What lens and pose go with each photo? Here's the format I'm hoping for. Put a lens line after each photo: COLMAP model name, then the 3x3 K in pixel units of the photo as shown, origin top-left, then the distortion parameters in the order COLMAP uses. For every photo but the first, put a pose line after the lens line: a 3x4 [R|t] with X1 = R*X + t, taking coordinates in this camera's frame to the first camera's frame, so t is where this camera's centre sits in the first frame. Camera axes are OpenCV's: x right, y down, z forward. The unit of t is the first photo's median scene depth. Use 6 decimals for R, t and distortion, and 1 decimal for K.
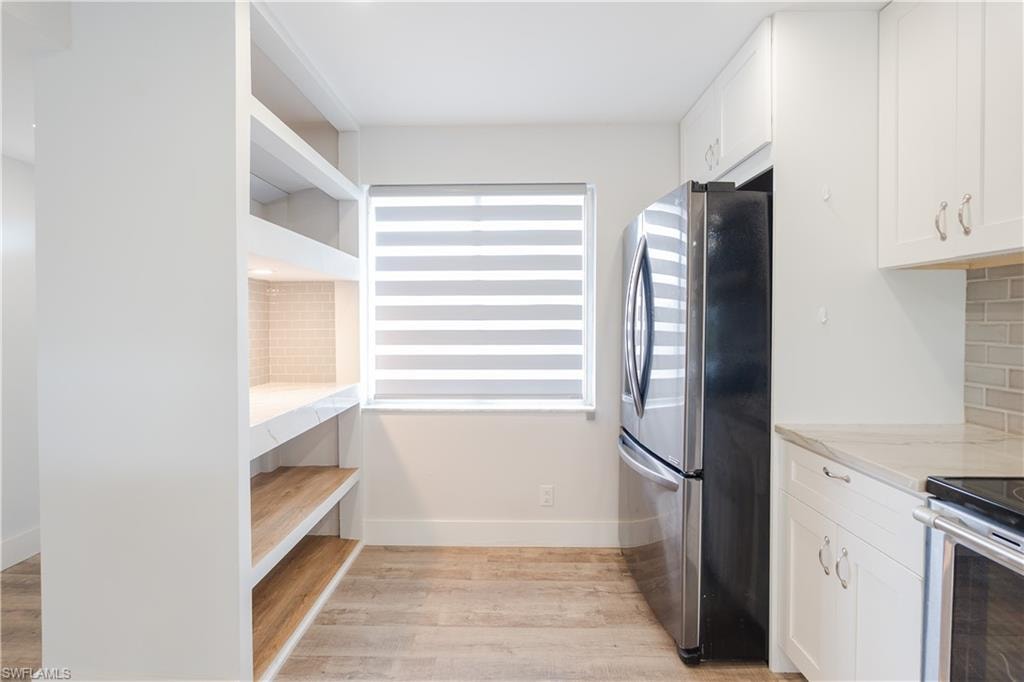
lens RADIAL K [[470.4, 0, 510.4], [0, 470.4, 328.8], [0, 0, 1]] dist [-0.009605, 0.000420]
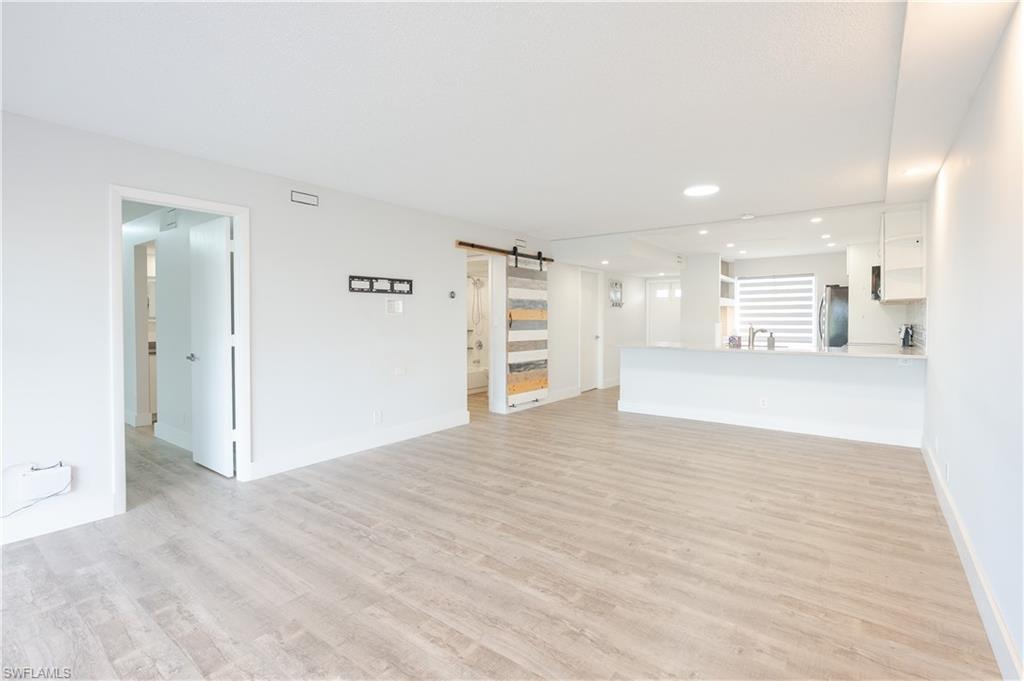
lens RADIAL K [[471.0, 0, 514.0], [0, 471.0, 325.0], [0, 0, 1]] dist [-0.012073, 0.000595]
pose [[0.808350, 0.007064, -0.588660, 0.398730], [-0.008341, 0.999965, 0.000545, 0.048915], [0.588643, 0.004469, 0.808380, -2.740244]]
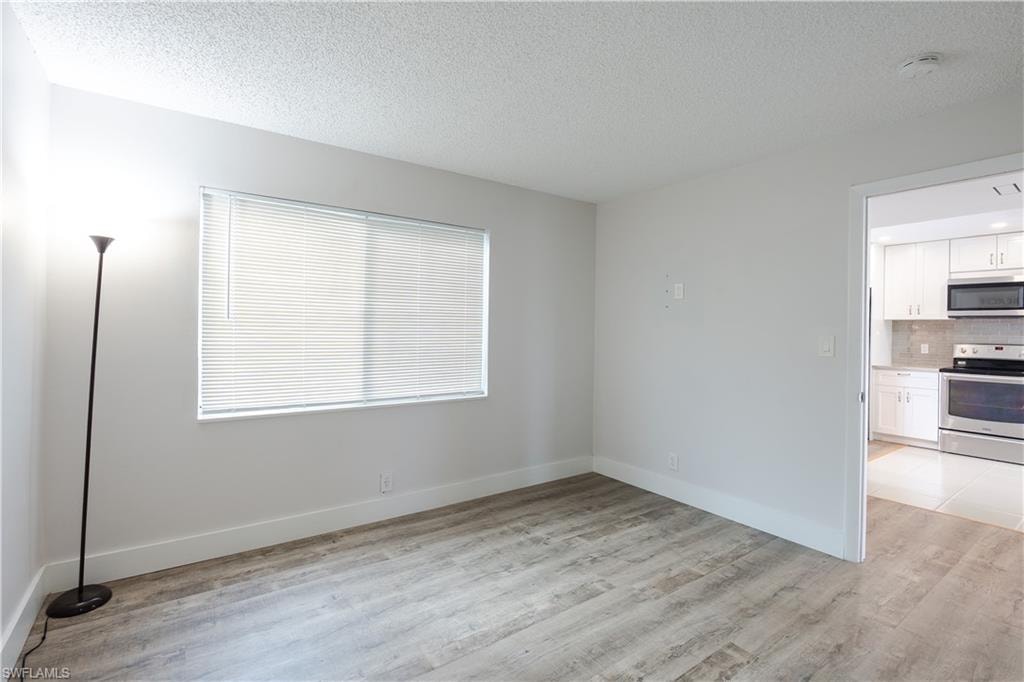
lens RADIAL K [[470.4, 0, 510.4], [0, 470.4, 328.8], [0, 0, 1]] dist [-0.009605, 0.000420]
pose [[0.812942, 0.011293, 0.582236, -2.266328], [-0.006792, 0.999928, -0.009911, -0.003199], [-0.582306, 0.004102, 0.812960, -0.134034]]
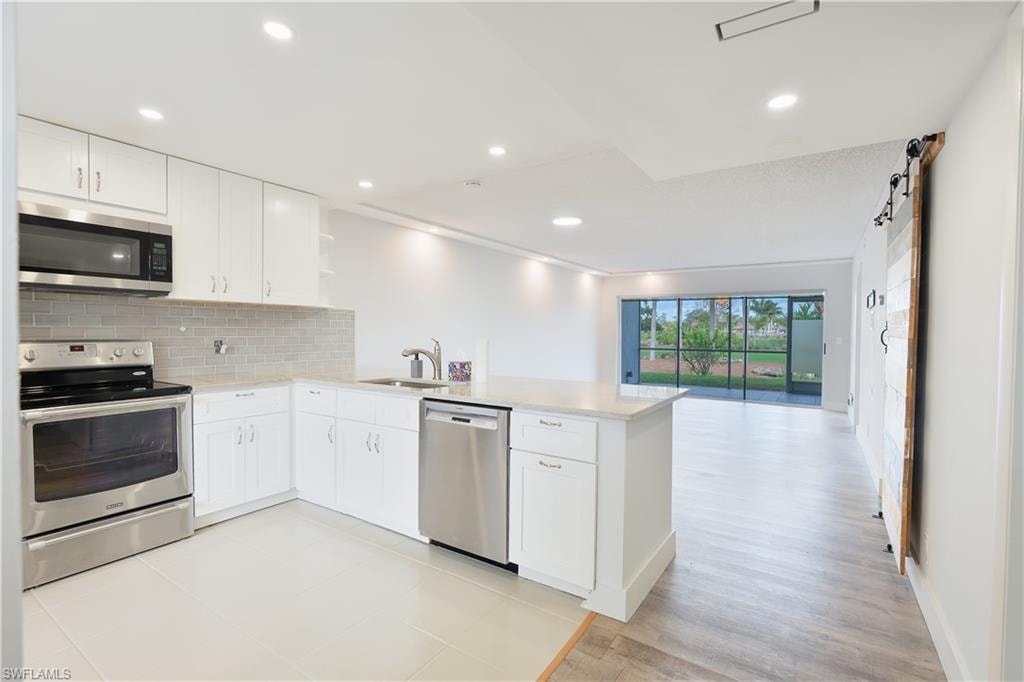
lens RADIAL K [[460.7, 0, 507.1], [0, 460.7, 337.0], [0, 0, 1]] dist [-0.009670, -0.000276]
pose [[-0.833843, -0.012496, 0.551860, -0.833590], [0.002032, 0.999667, 0.025707, -0.004467], [-0.551998, 0.022557, -0.833540, 0.601076]]
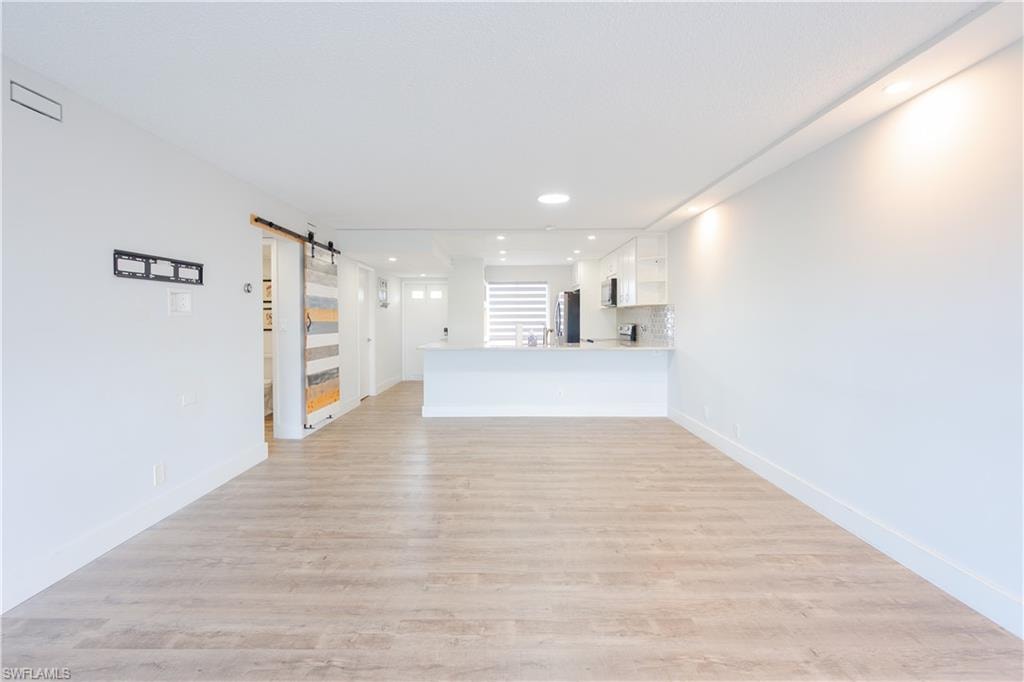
lens RADIAL K [[463.7, 0, 509.2], [0, 463.7, 329.4], [0, 0, 1]] dist [-0.013726, 0.001125]
pose [[0.999717, -0.000937, 0.023752, -0.233001], [0.000763, 0.999973, 0.007324, 0.042956], [-0.023759, -0.007304, 0.999691, -2.739987]]
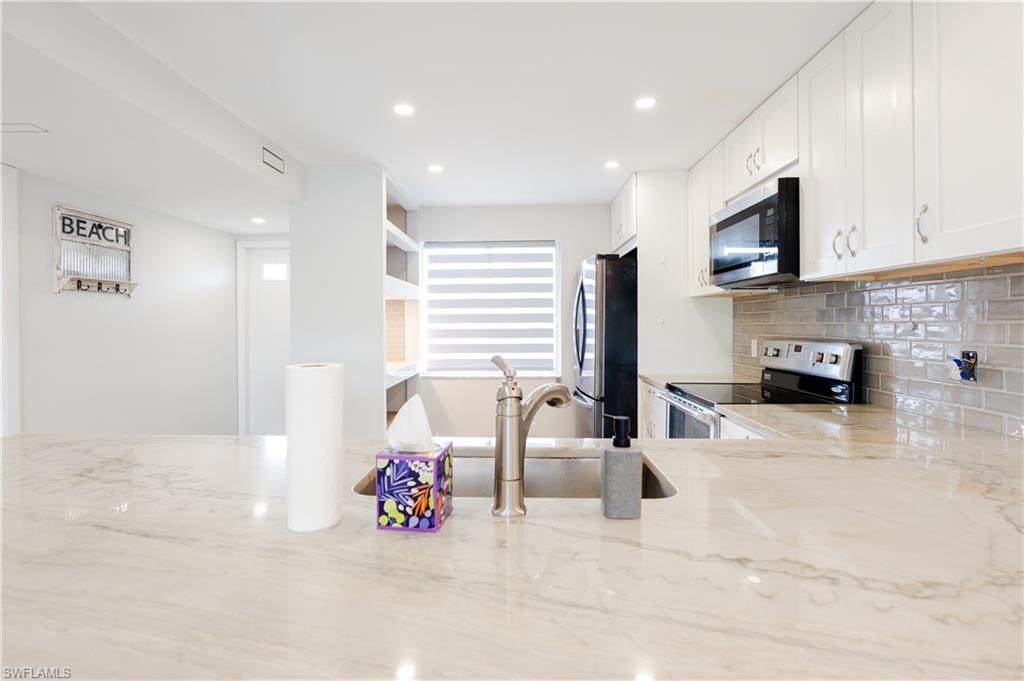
lens RADIAL K [[471.0, 0, 514.0], [0, 471.0, 325.0], [0, 0, 1]] dist [-0.012073, 0.000595]
pose [[0.999989, -0.004628, 0.000714, 0.014454], [0.004635, 0.999934, -0.010488, 0.007047], [-0.000665, 0.010491, 0.999945, -0.679884]]
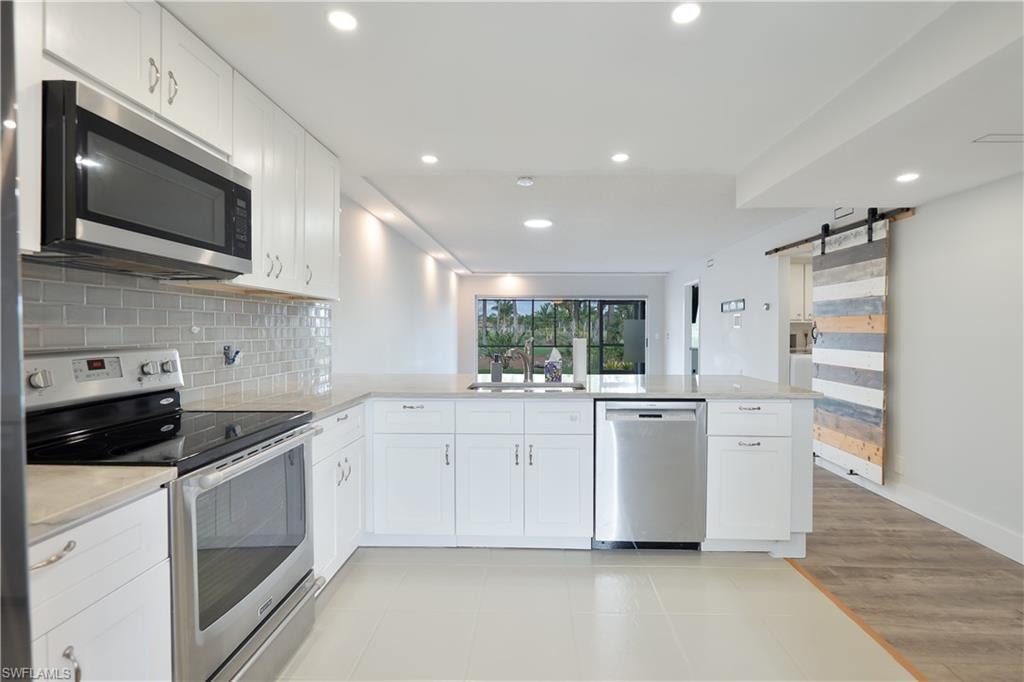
lens RADIAL K [[470.4, 0, 510.4], [0, 470.4, 328.8], [0, 0, 1]] dist [-0.009605, 0.000420]
pose [[-0.999457, -0.000767, 0.032947, 0.016715], [-0.000377, 0.999930, 0.011838, -0.007687], [-0.032954, 0.011819, -0.999387, 0.871014]]
